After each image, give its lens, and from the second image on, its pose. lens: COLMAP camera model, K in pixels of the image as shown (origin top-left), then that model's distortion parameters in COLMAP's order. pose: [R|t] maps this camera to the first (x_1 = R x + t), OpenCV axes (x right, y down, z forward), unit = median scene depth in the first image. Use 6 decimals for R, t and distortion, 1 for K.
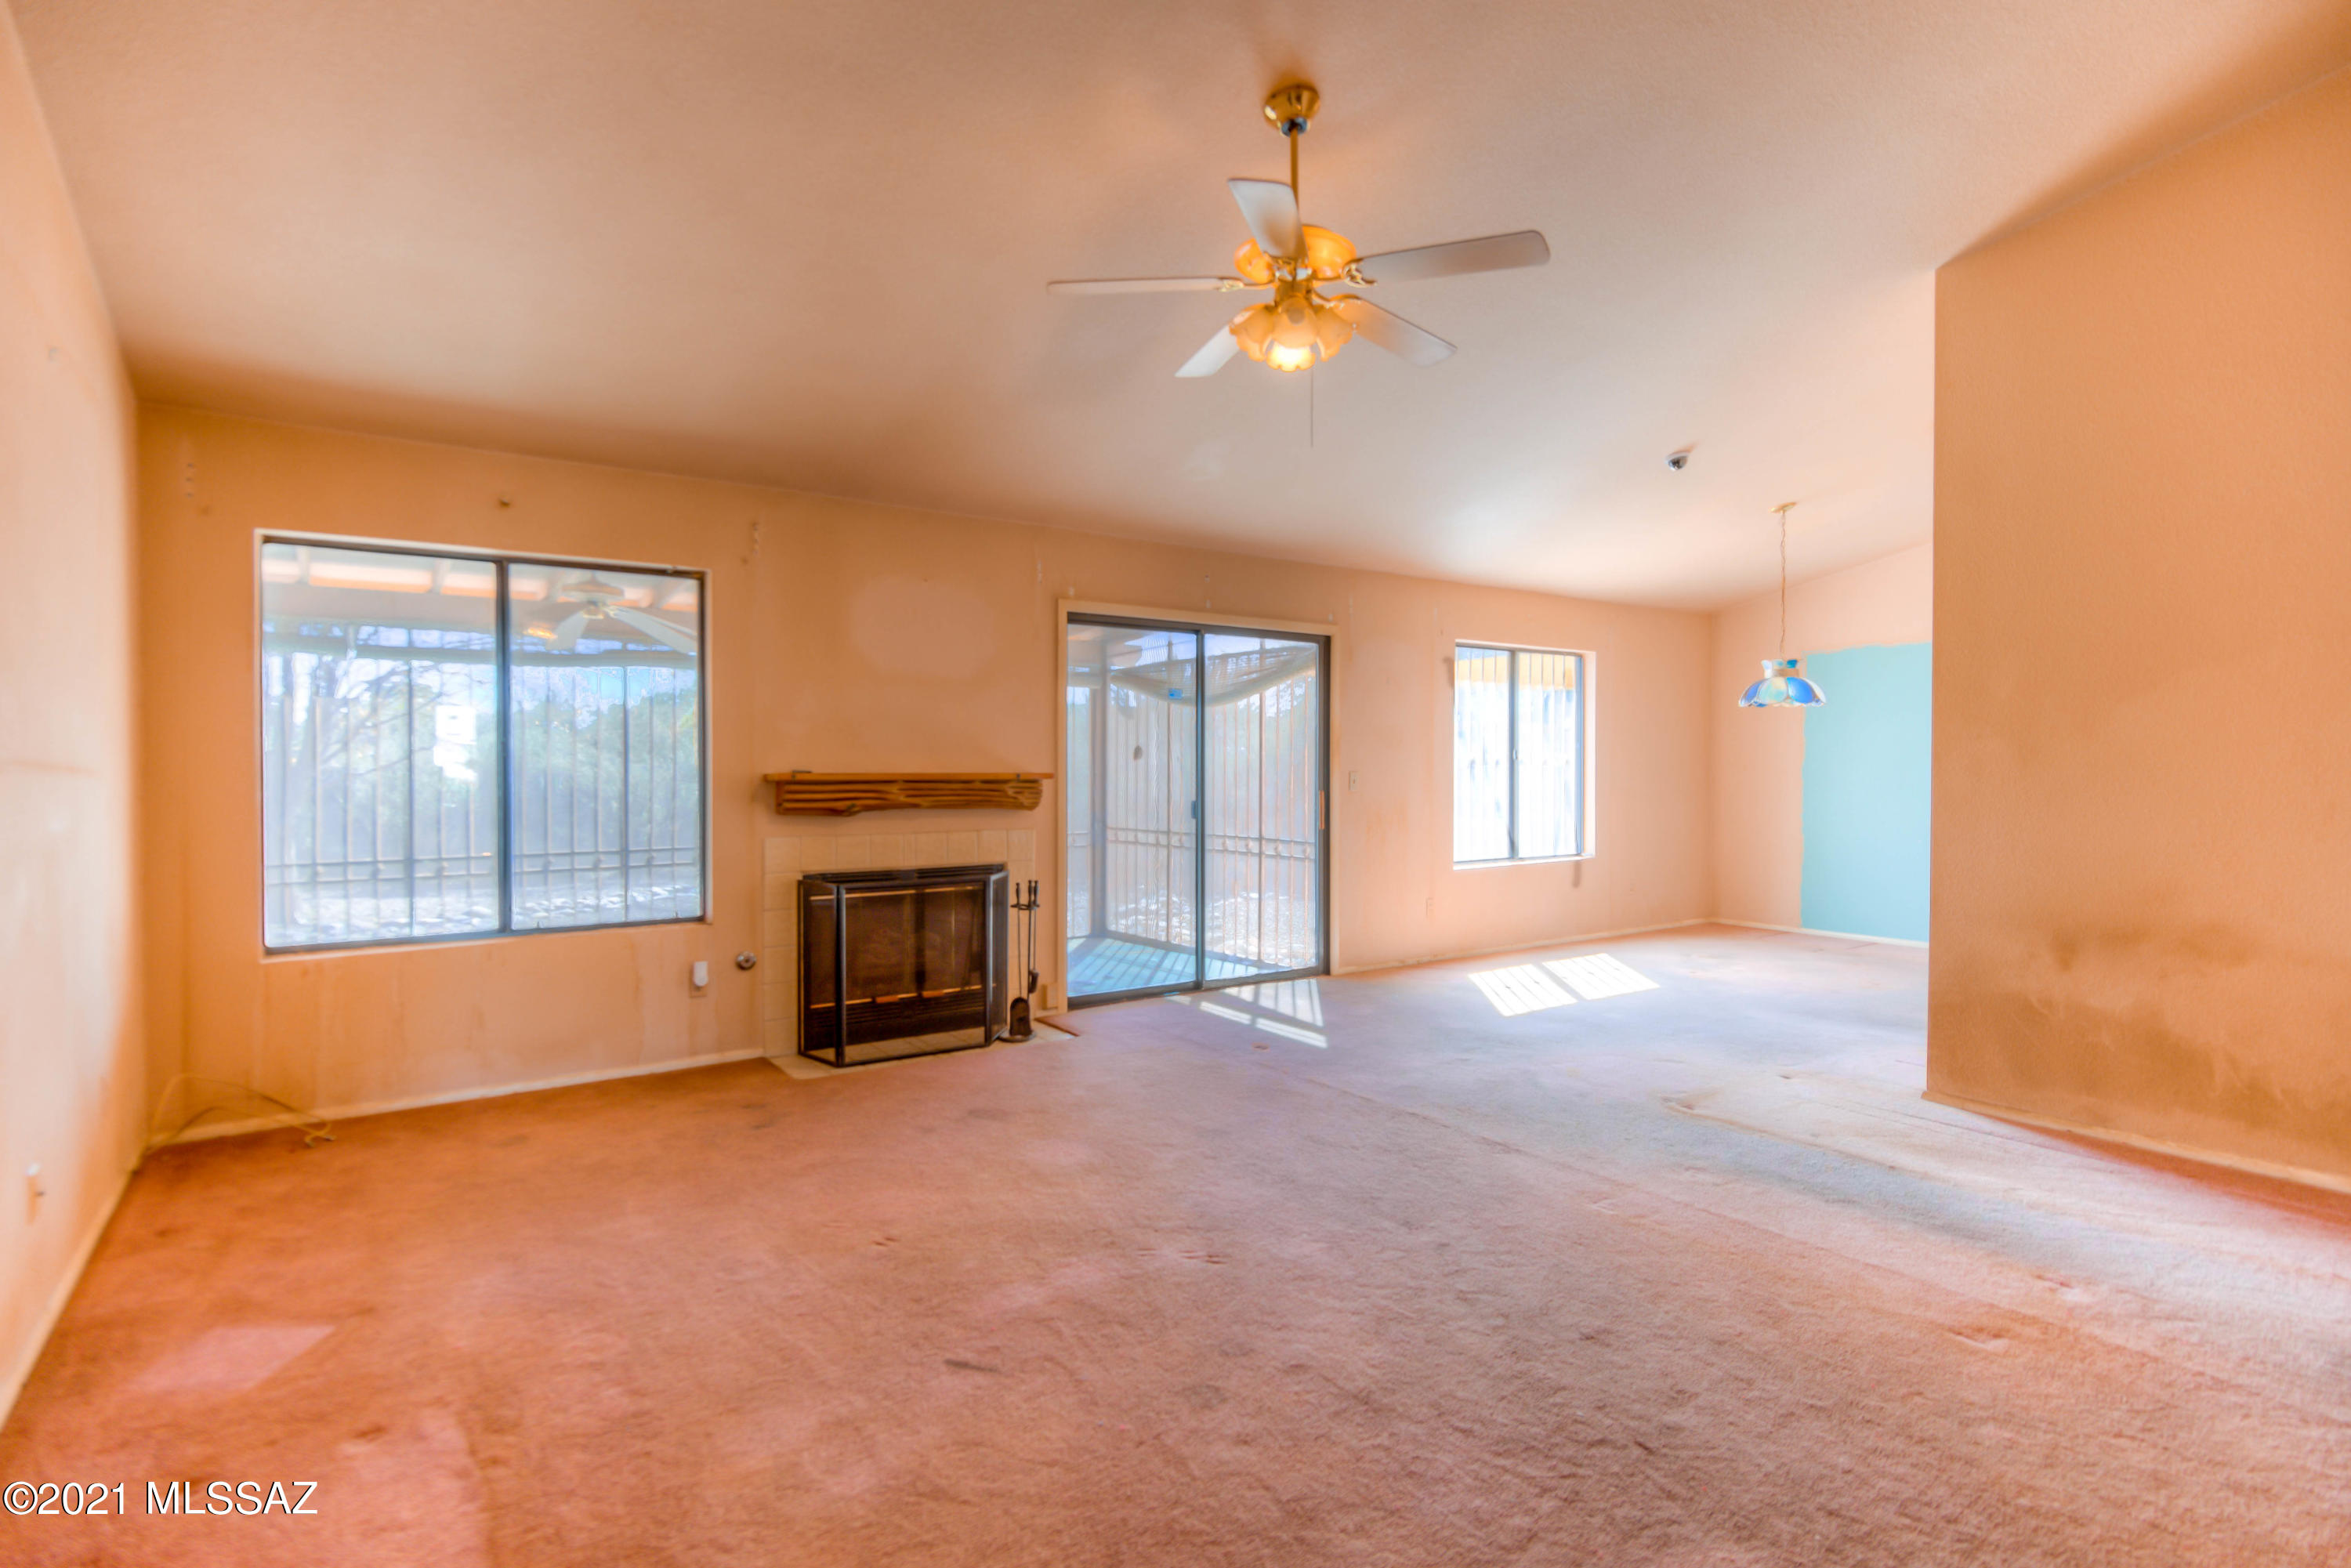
lens RADIAL K [[1184.6, 0, 1185.3], [0, 1184.6, 779.2], [0, 0, 1]] dist [0.004892, 0.000461]
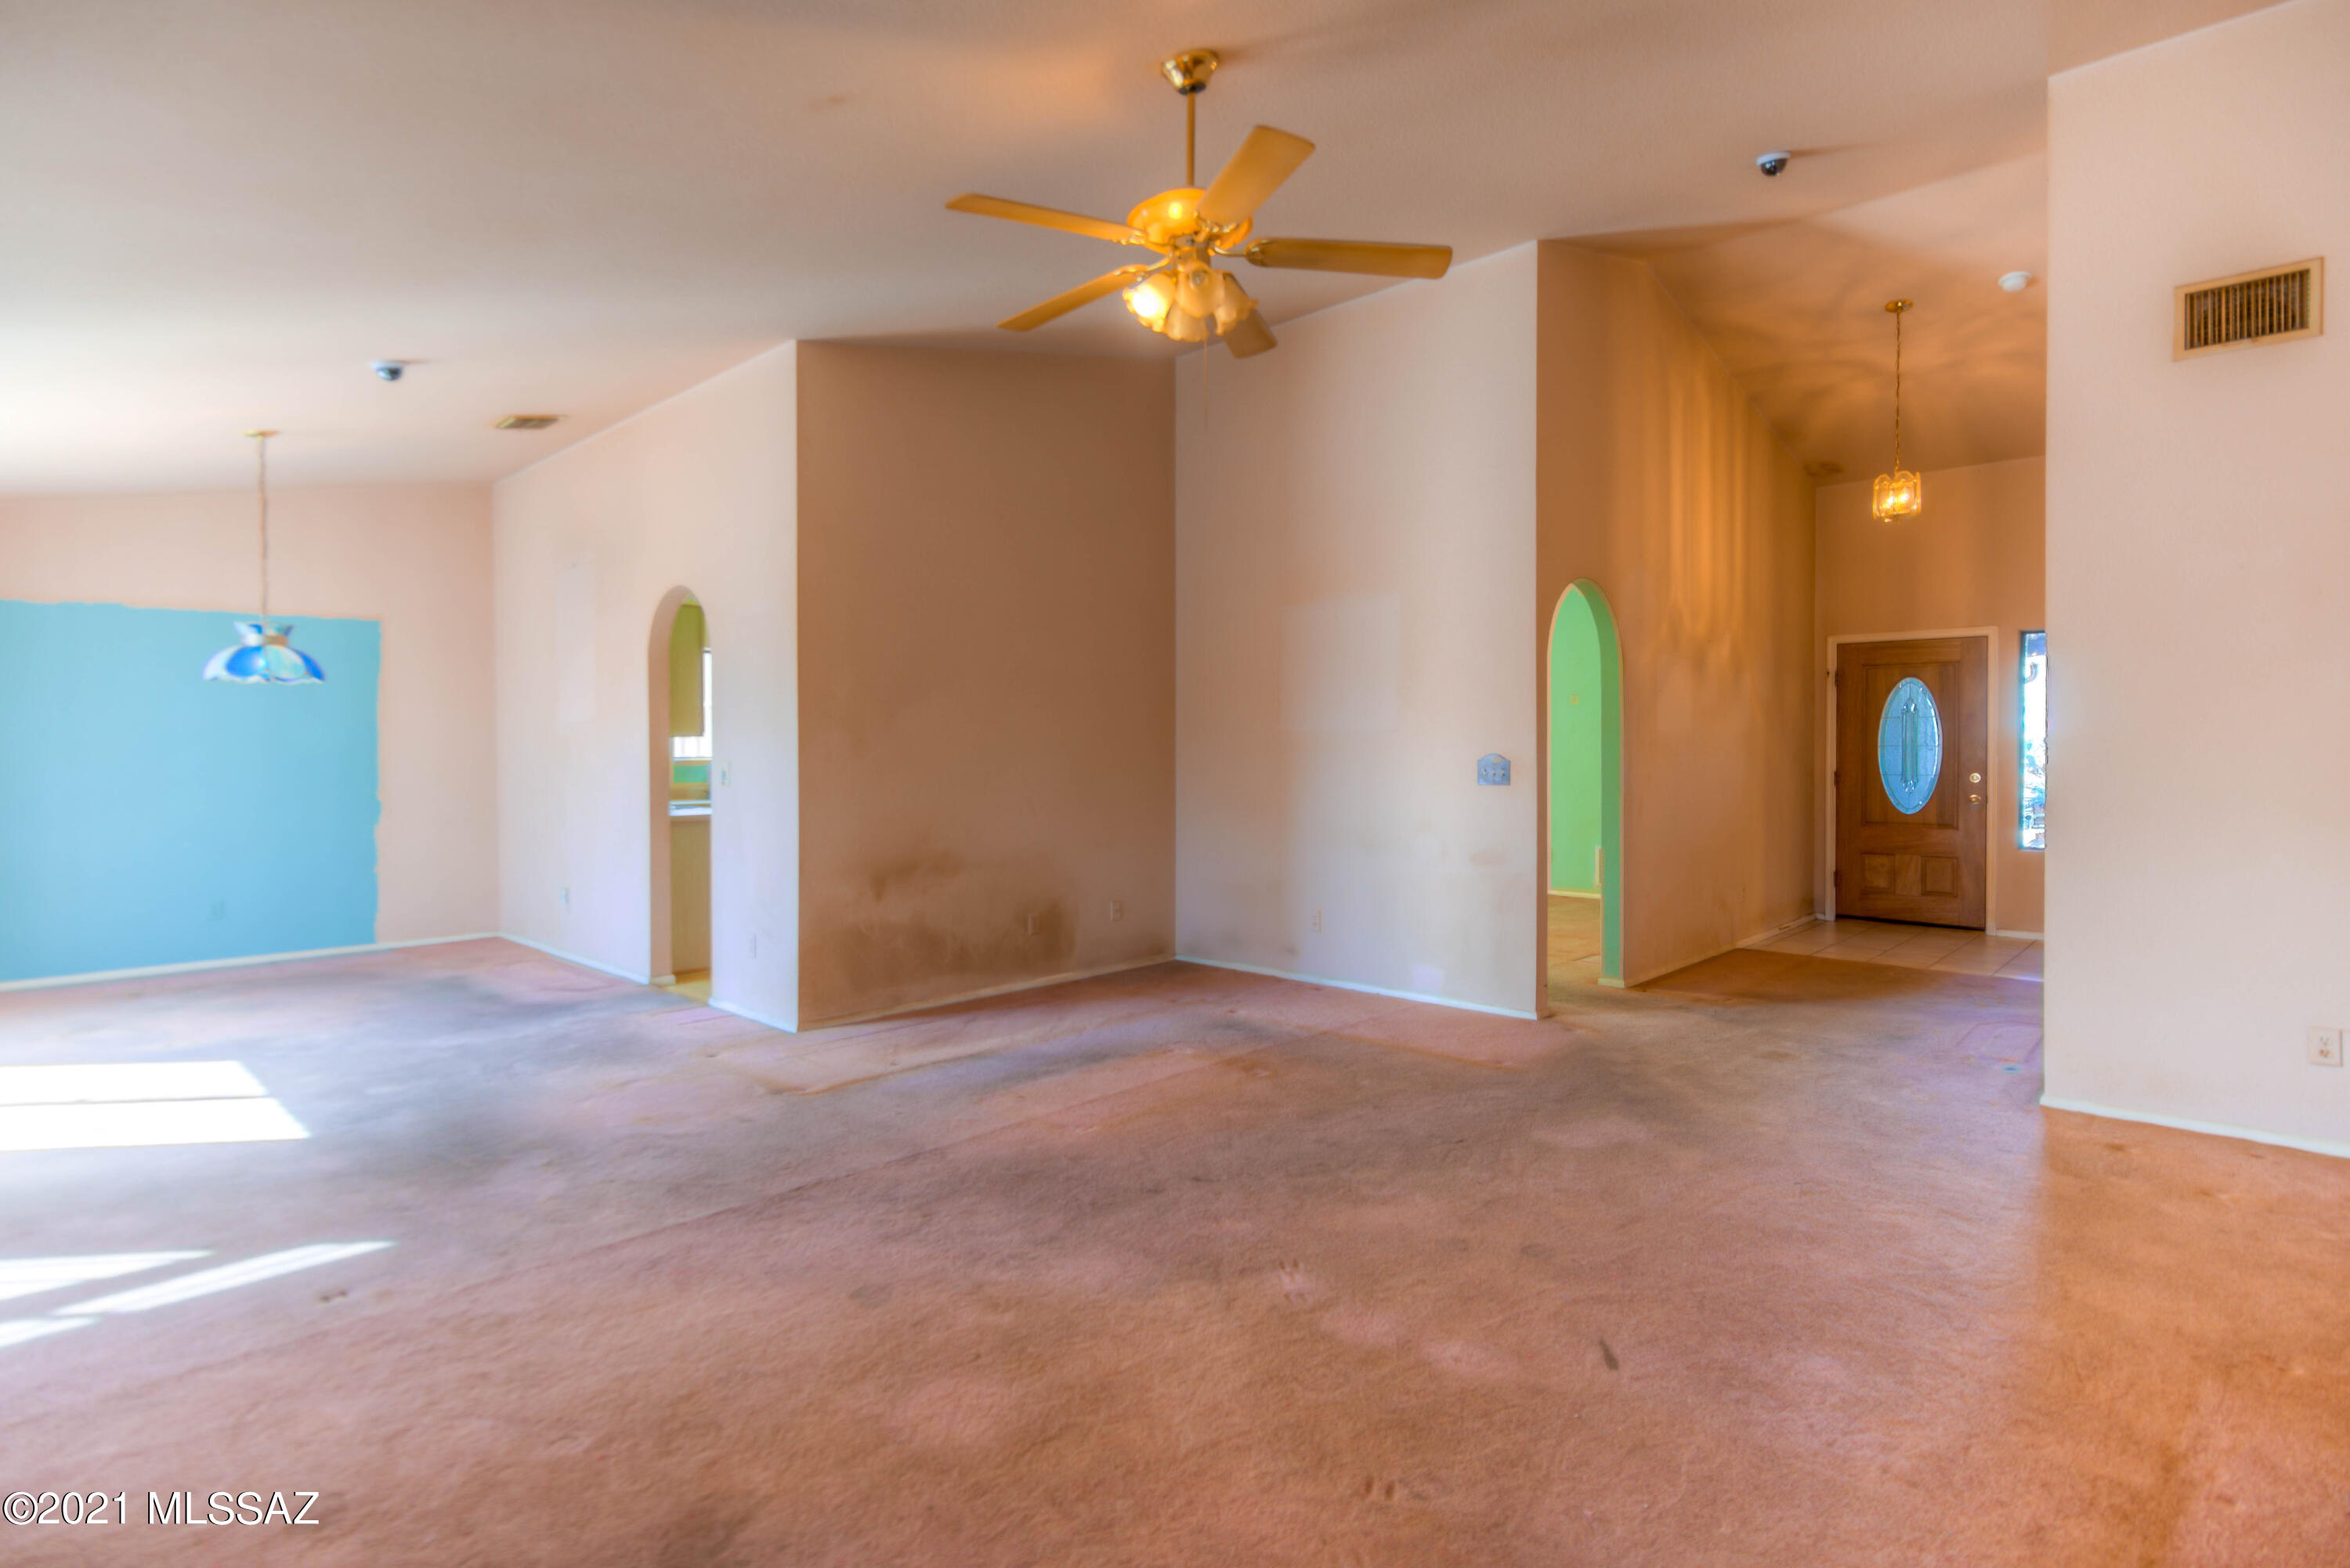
lens RADIAL K [[1157.8, 0, 1173.7], [0, 1157.8, 759.4], [0, 0, 1]] dist [0.002657, 0.001185]
pose [[-0.186789, -0.010994, 0.982339, -0.566934], [0.017070, 0.999750, 0.014435, -0.014255], [-0.982252, 0.019465, -0.186555, 0.809860]]
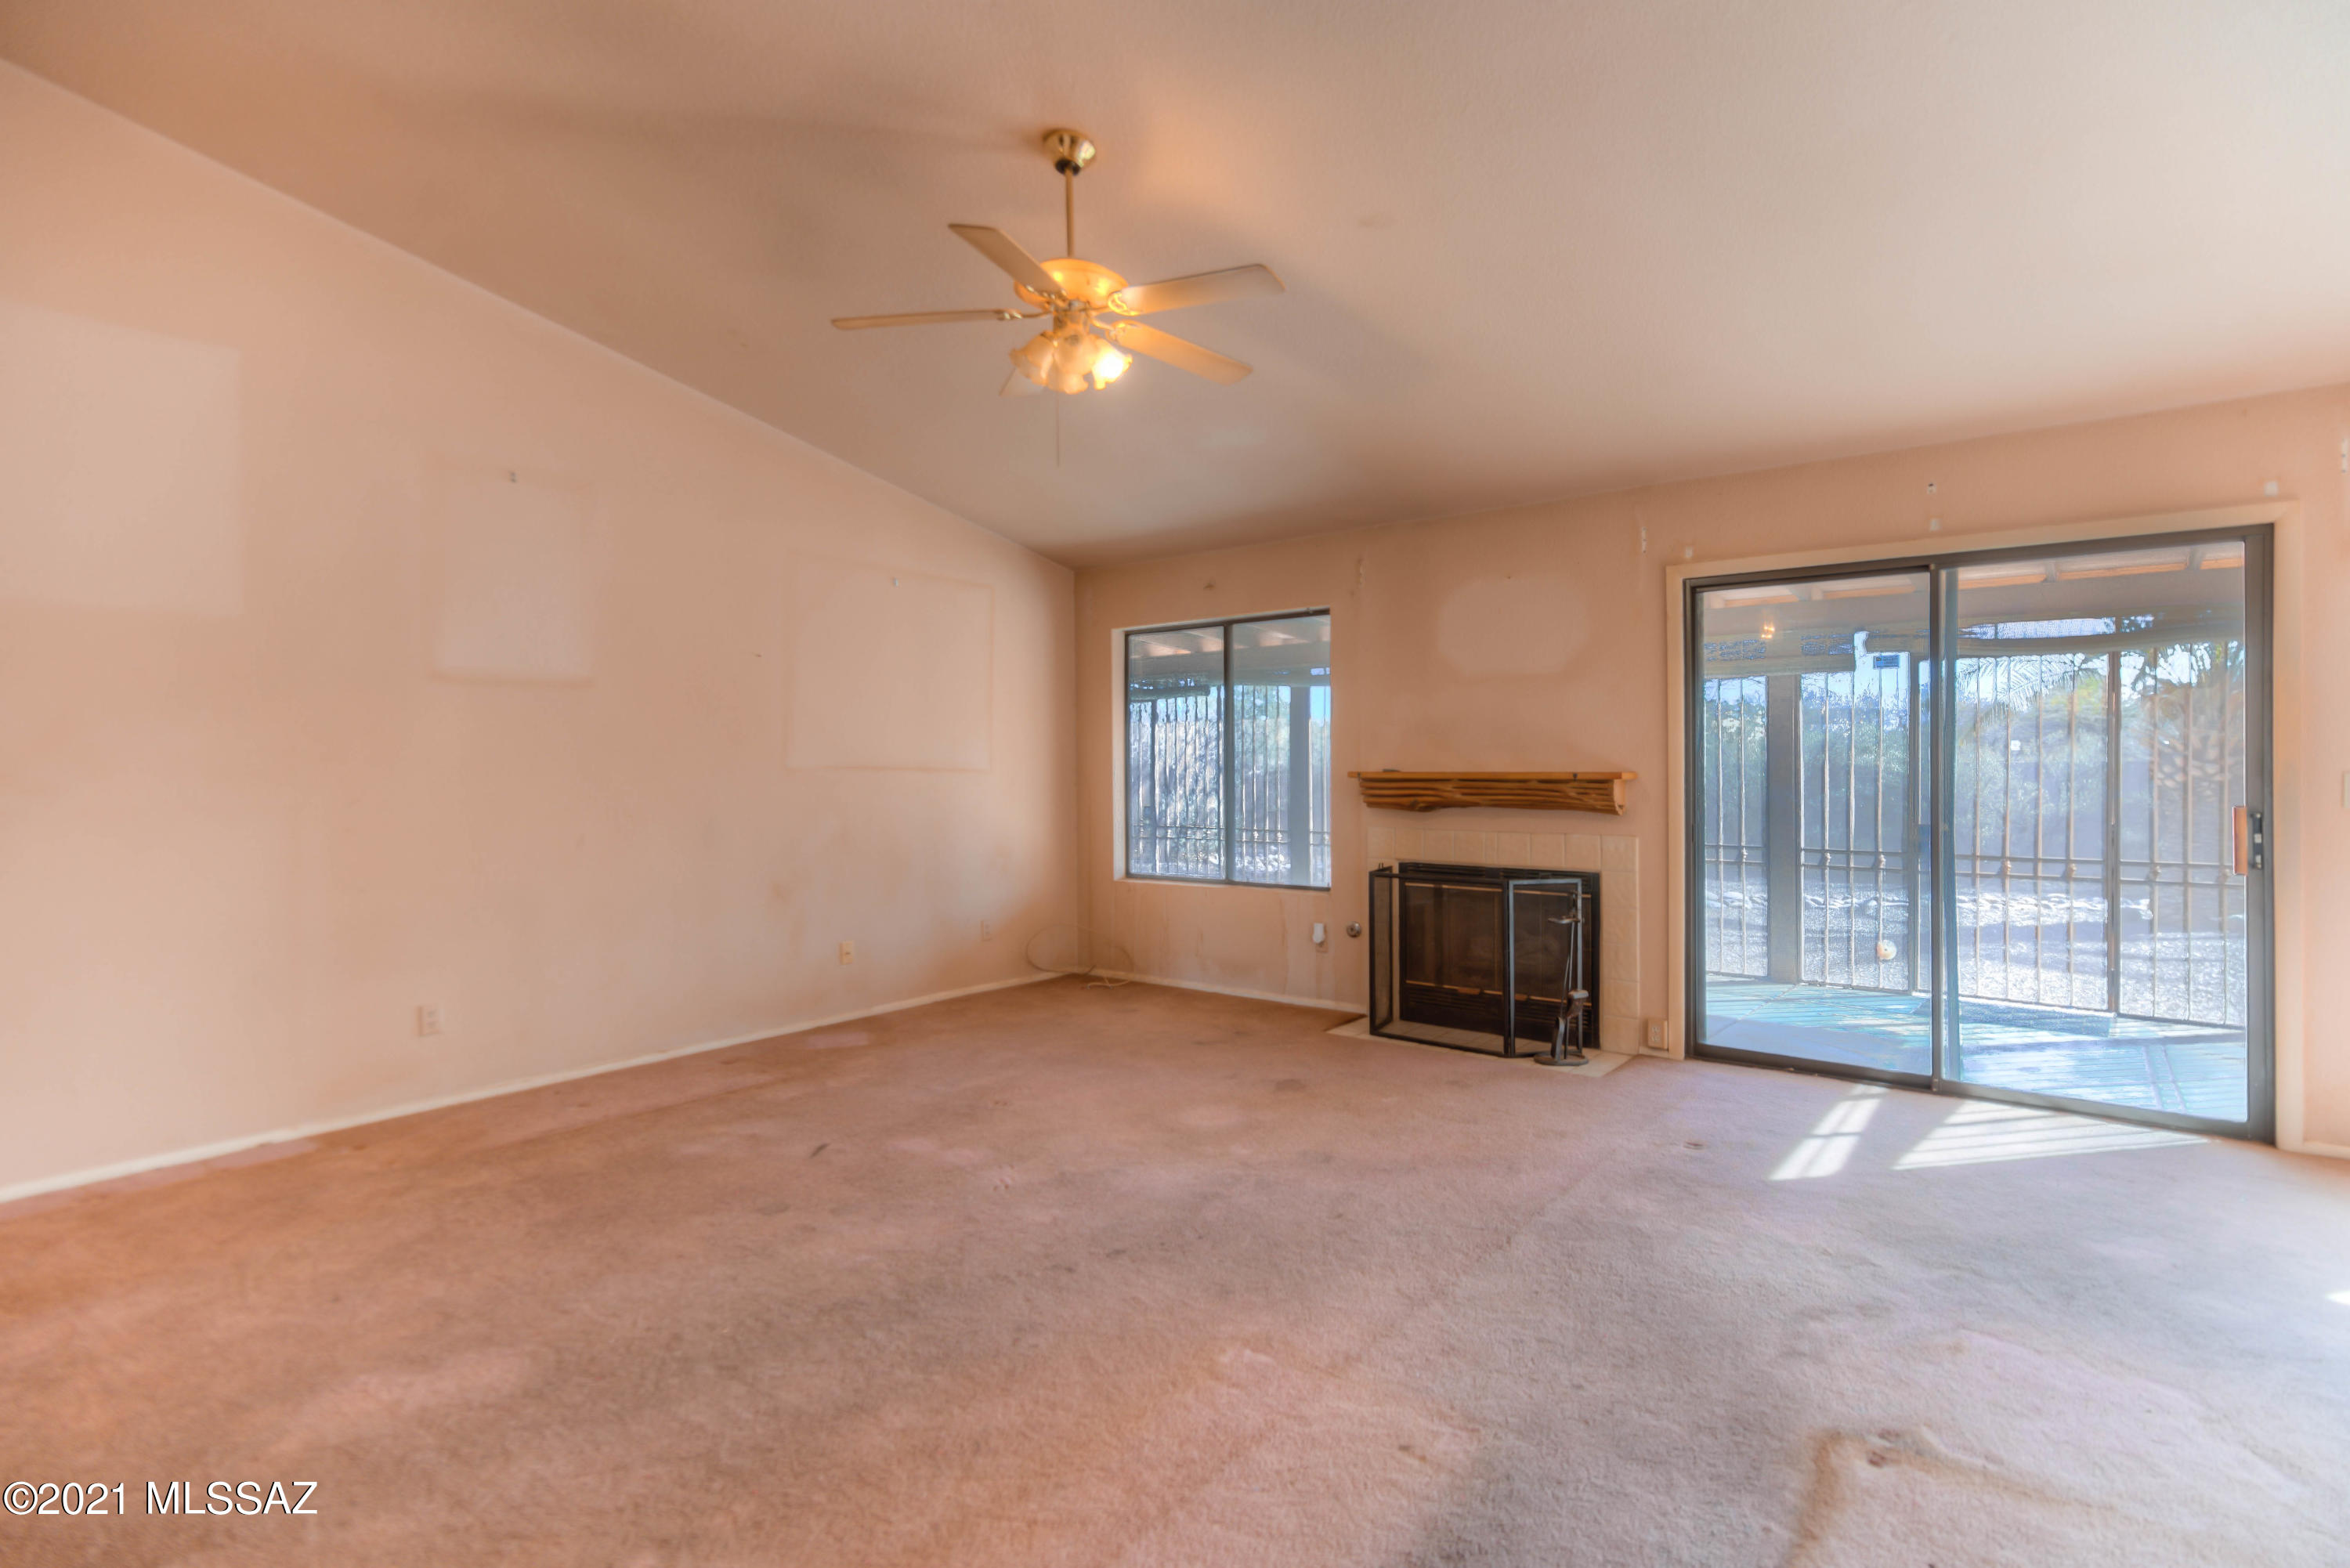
lens RADIAL K [[1166.8, 0, 1170.8], [0, 1166.8, 770.4], [0, 0, 1]] dist [0.000320, 0.000205]
pose [[0.261316, 0.002027, -0.965251, 0.758767], [-0.005633, 0.999984, 0.000575, -0.006215], [0.965237, 0.005287, 0.261323, 0.551563]]
